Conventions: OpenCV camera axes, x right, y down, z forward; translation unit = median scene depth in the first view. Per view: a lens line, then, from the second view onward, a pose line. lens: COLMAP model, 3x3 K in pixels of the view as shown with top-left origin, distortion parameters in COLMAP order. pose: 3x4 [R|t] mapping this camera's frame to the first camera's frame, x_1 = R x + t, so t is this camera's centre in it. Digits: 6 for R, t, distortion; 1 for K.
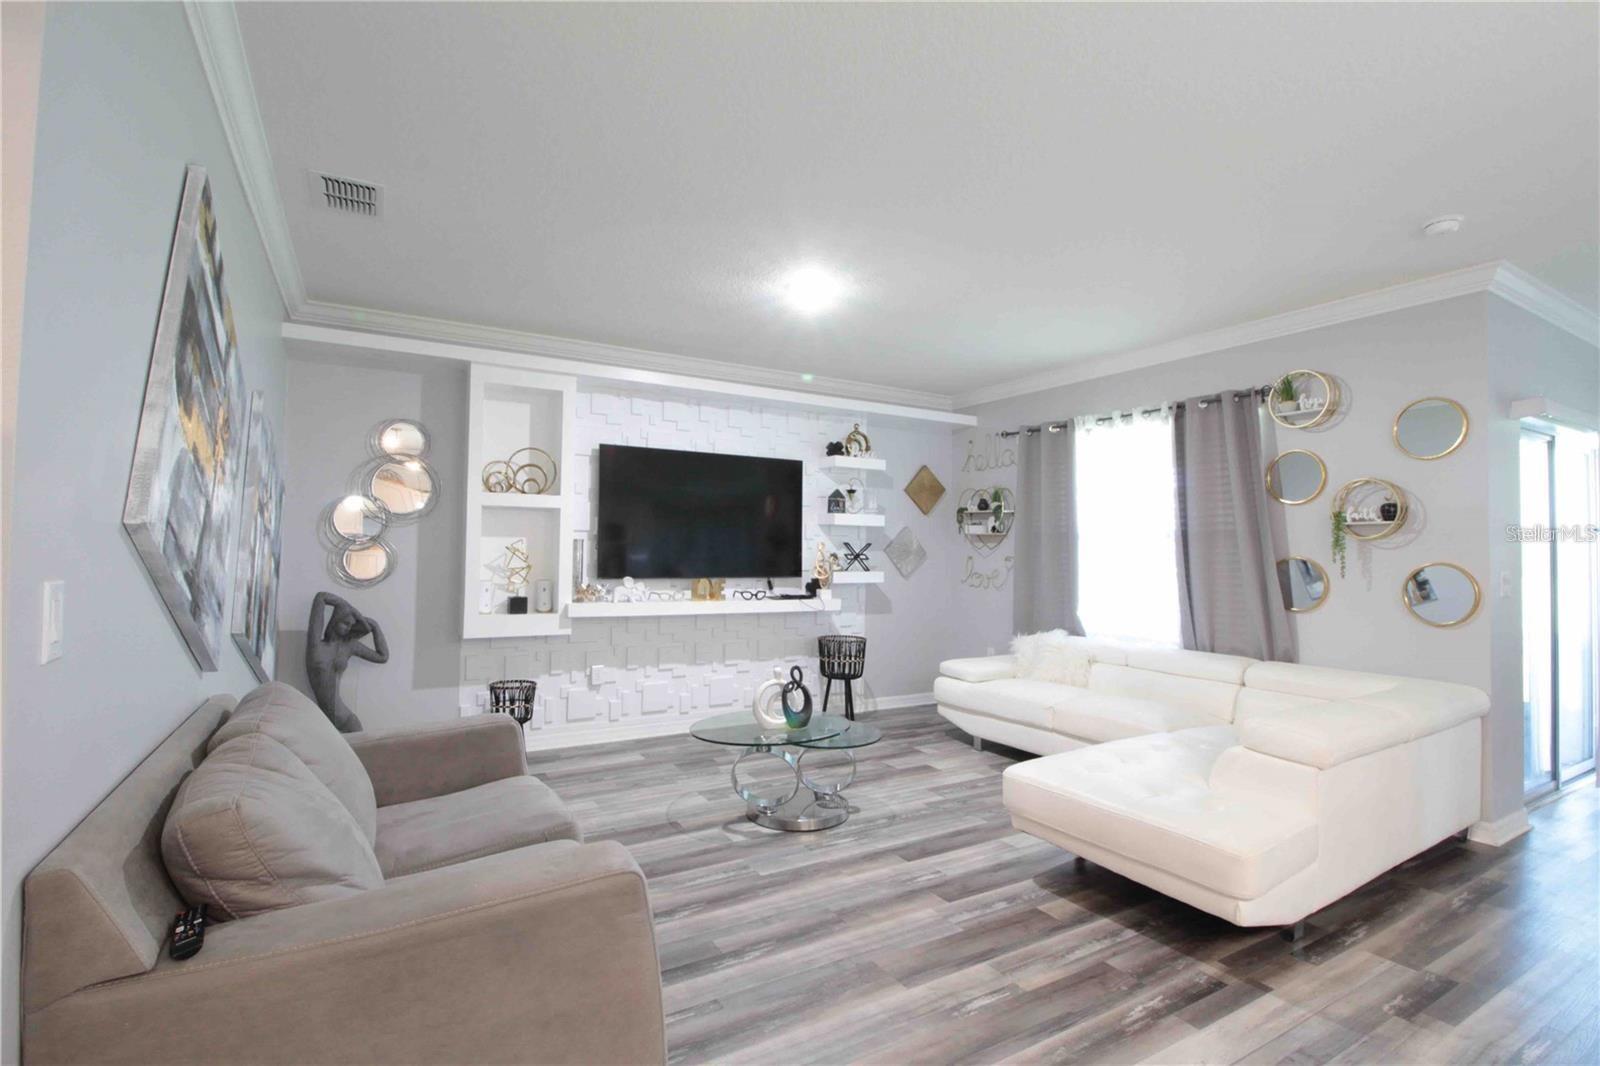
lens RADIAL K [[741.4, 0, 801.1], [0, 741.4, 529.1], [0, 0, 1]] dist [0.002068, -0.014513]
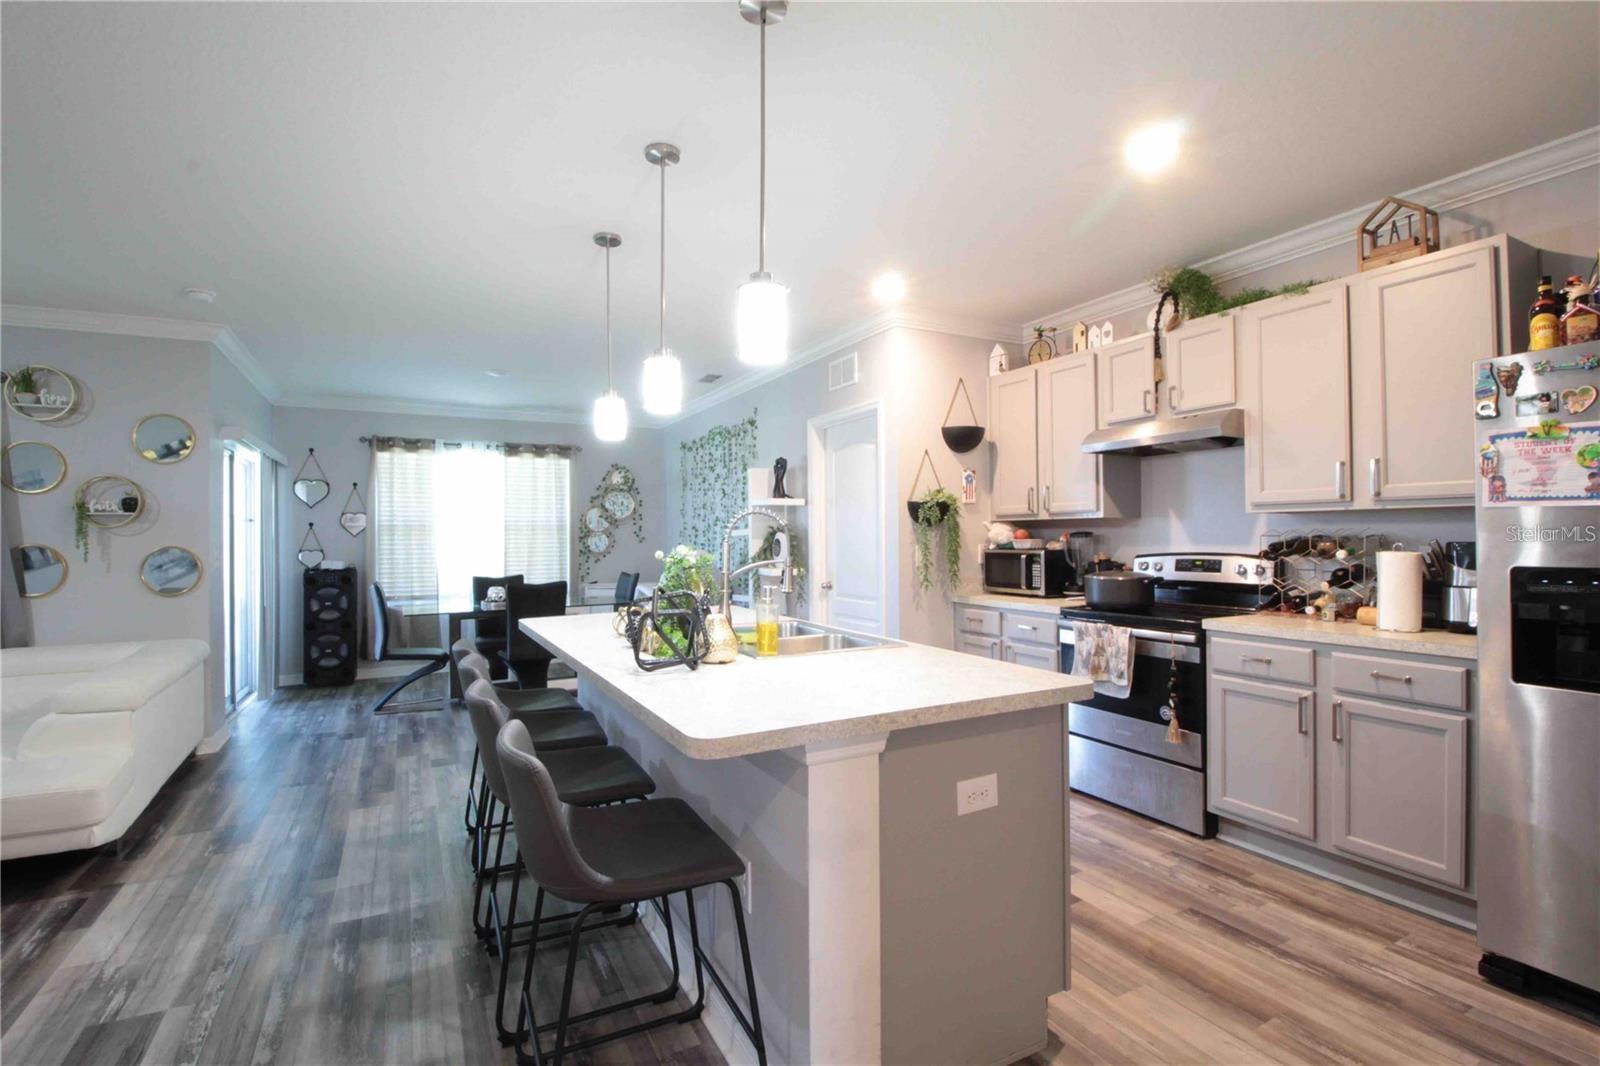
lens RADIAL K [[738.5, 0, 820.1], [0, 738.5, 530.2], [0, 0, 1]] dist [-0.028474, -0.000618]
pose [[0.012080, -0.004736, 0.999916, -0.330962], [-0.019794, 0.999792, 0.004975, -0.009556], [-0.999731, -0.019853, 0.011984, -0.120084]]
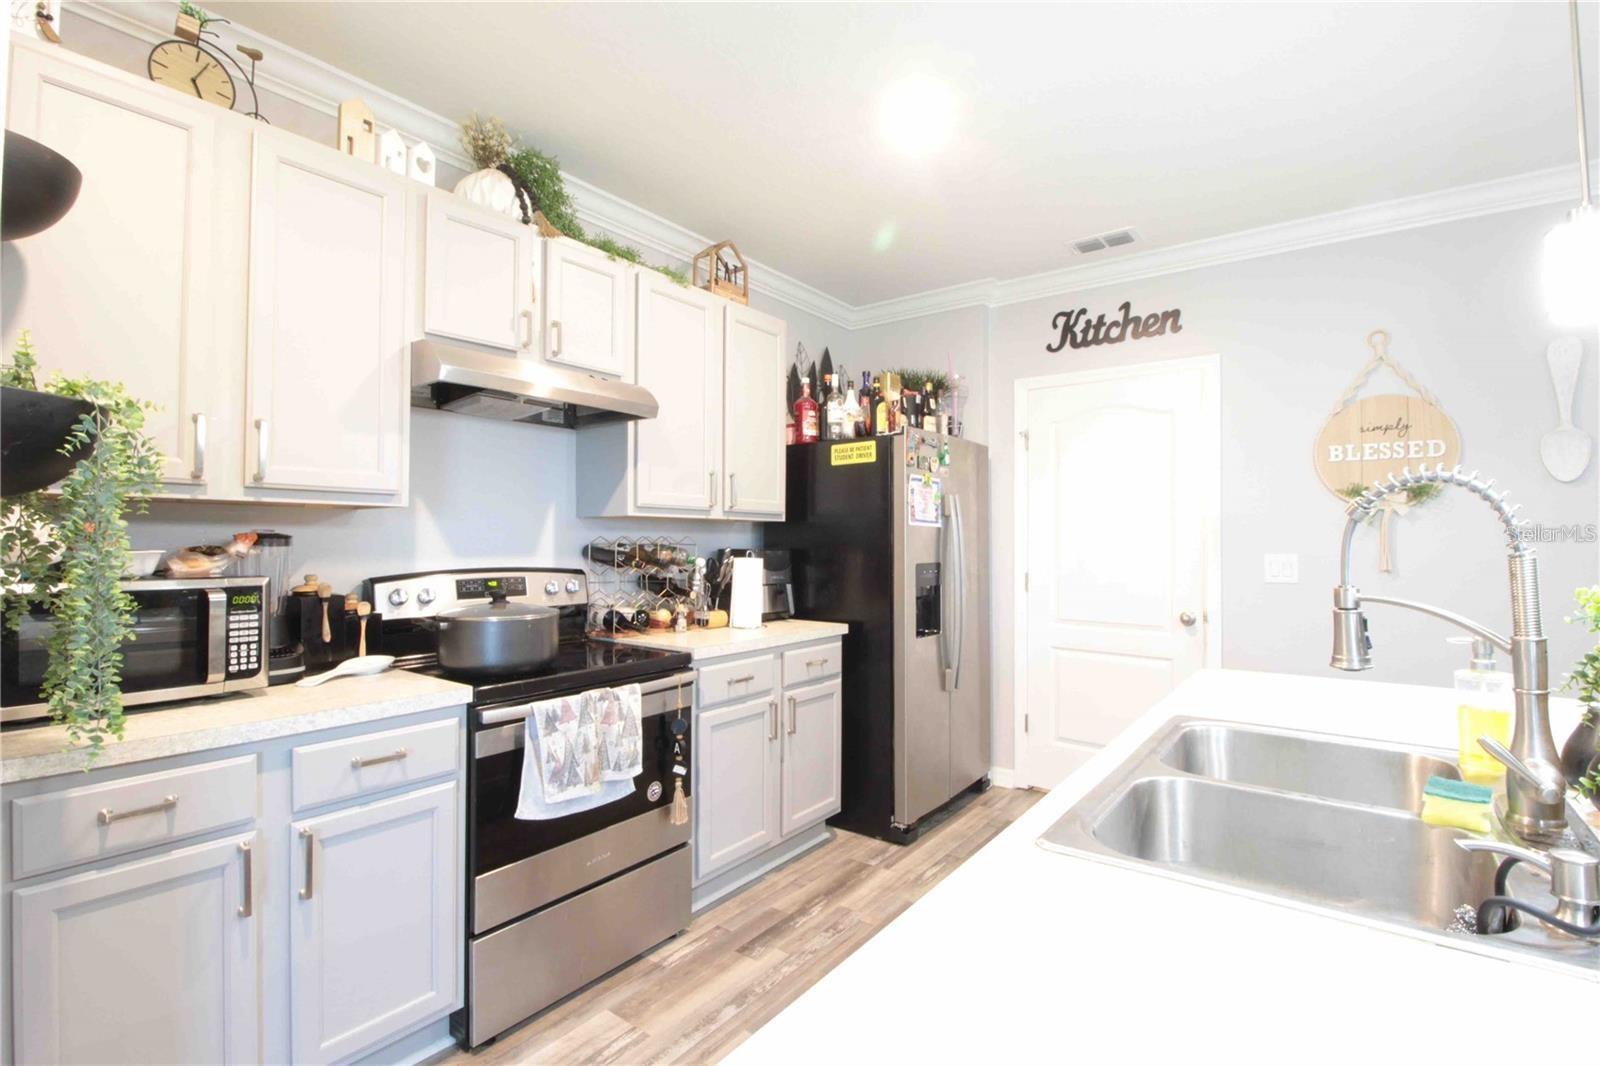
lens RADIAL K [[741.4, 0, 801.1], [0, 741.4, 529.1], [0, 0, 1]] dist [0.002068, -0.014513]
pose [[-0.919834, -0.019732, -0.391812, 0.658331], [-0.002031, 0.998960, -0.045540, 0.010124], [0.392304, -0.041093, -0.918917, 0.104718]]
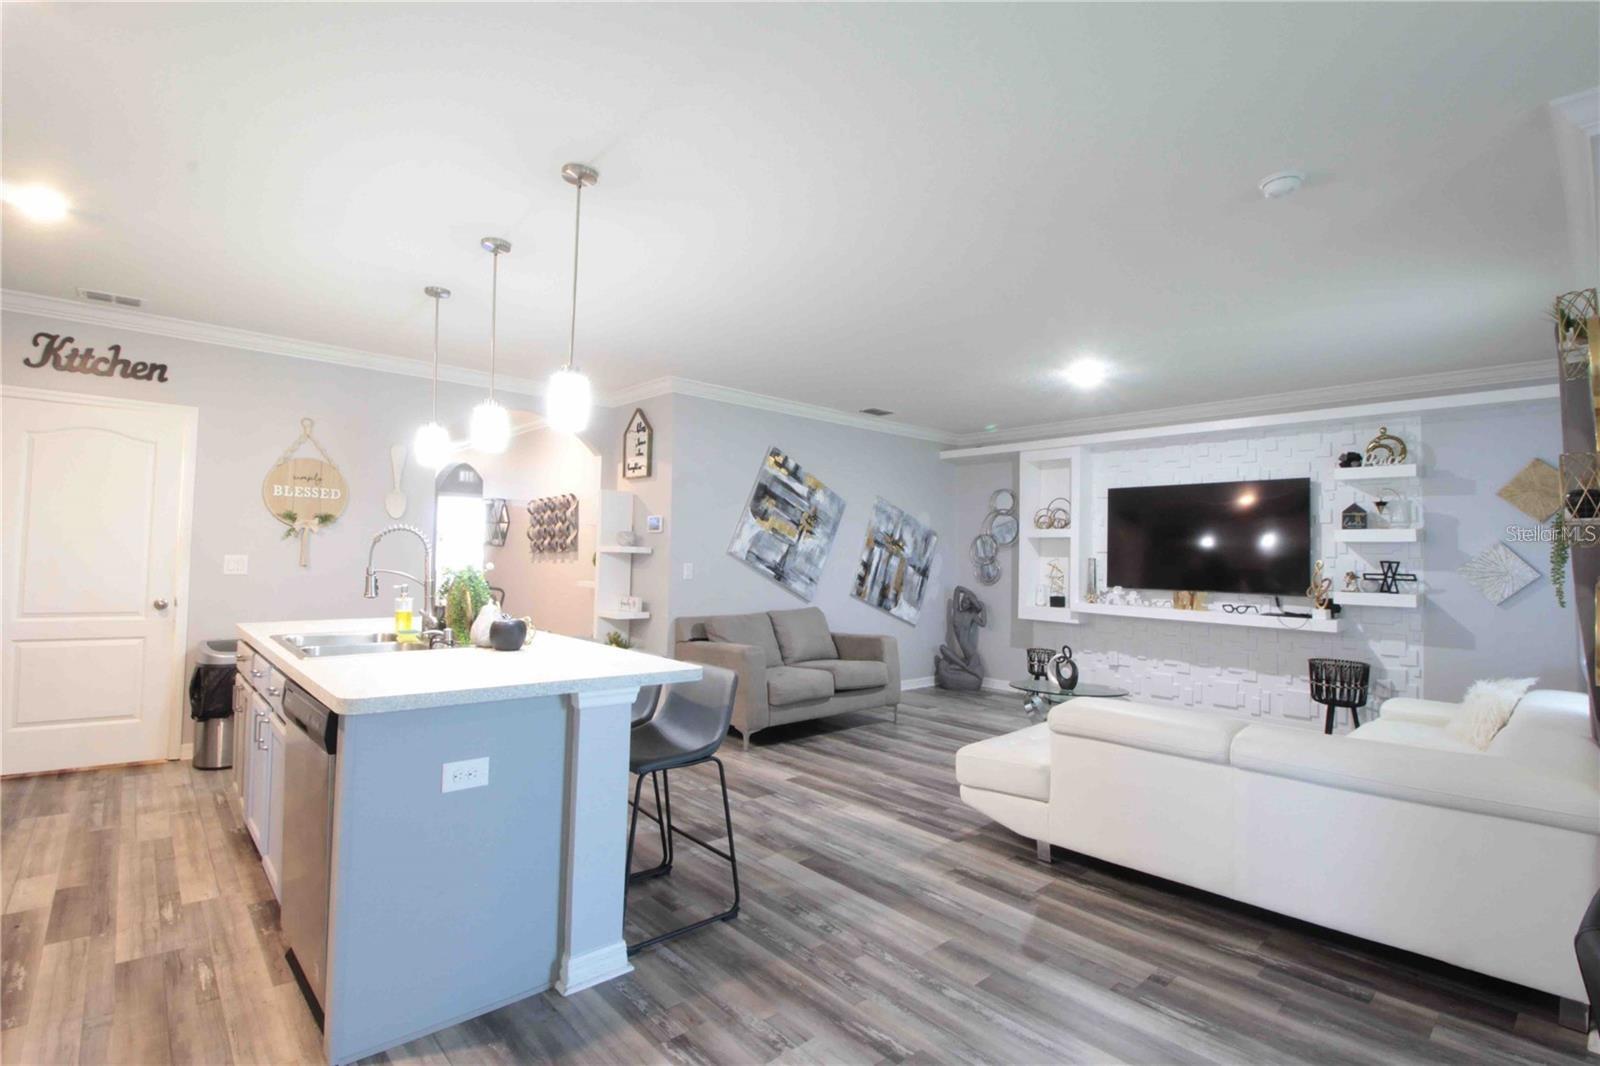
lens RADIAL K [[741.4, 0, 801.1], [0, 741.4, 529.1], [0, 0, 1]] dist [0.002068, -0.014513]
pose [[0.211860, -0.043997, -0.976309, 1.213689], [0.009309, 0.999032, -0.043001, 0.017445], [0.977256, 0.000021, 0.212065, 0.197833]]
